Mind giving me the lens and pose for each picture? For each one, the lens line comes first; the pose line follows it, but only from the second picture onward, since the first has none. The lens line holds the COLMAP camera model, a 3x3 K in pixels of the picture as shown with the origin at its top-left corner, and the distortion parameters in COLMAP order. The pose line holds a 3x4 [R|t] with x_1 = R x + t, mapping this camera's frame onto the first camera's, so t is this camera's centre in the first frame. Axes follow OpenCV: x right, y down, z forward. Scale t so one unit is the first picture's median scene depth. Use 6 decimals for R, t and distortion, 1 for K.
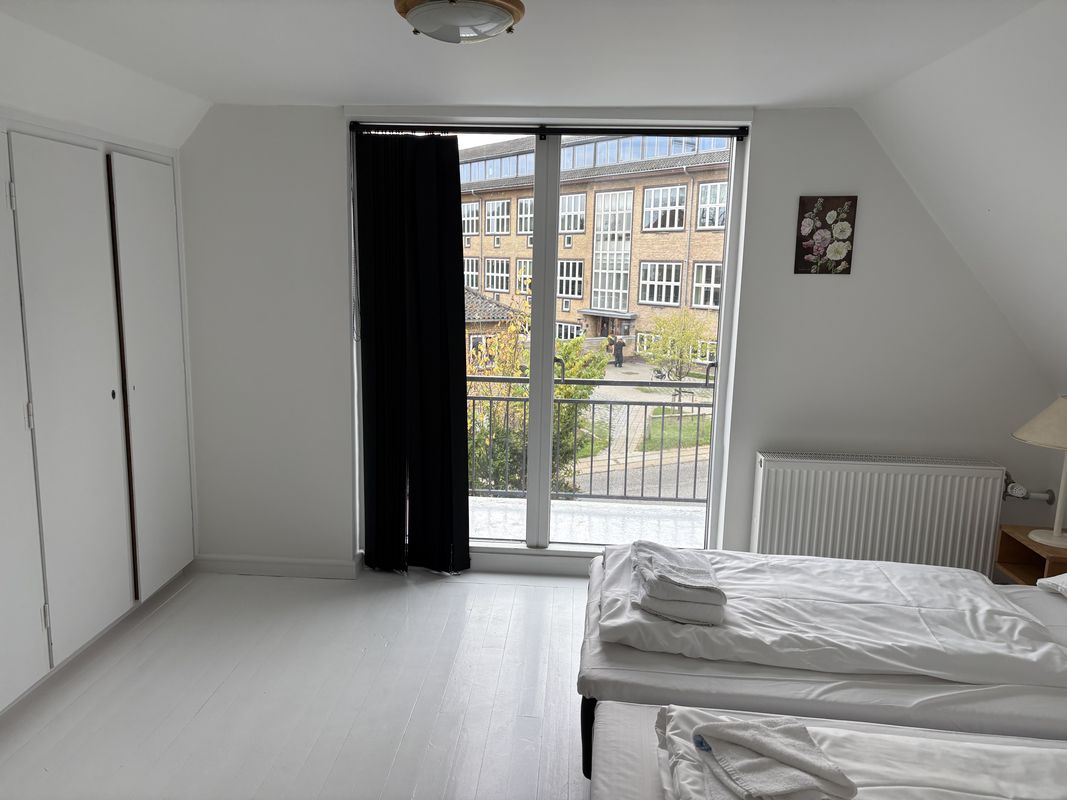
lens RADIAL K [[808.6, 0, 529.0], [0, 808.6, 394.1], [0, 0, 1]] dist [0.033417, -0.033276]
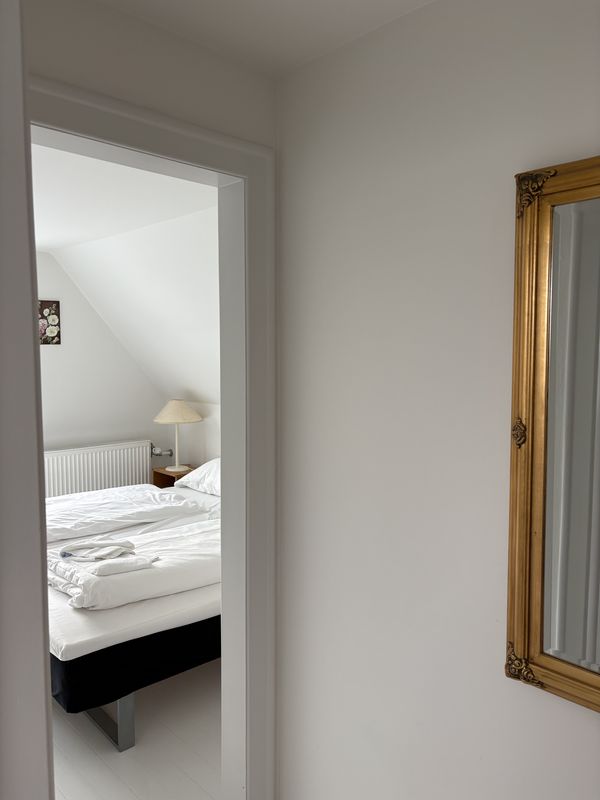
lens RADIAL K [[606.2, 0, 299.0], [0, 606.2, 398.8], [0, 0, 1]] dist [0.033417, -0.033276]
pose [[0.679972, -0.091179, 0.727547, -0.254228], [0.138403, 0.990362, -0.005238, 0.054685], [-0.720057, 0.104257, 0.686038, -0.304783]]
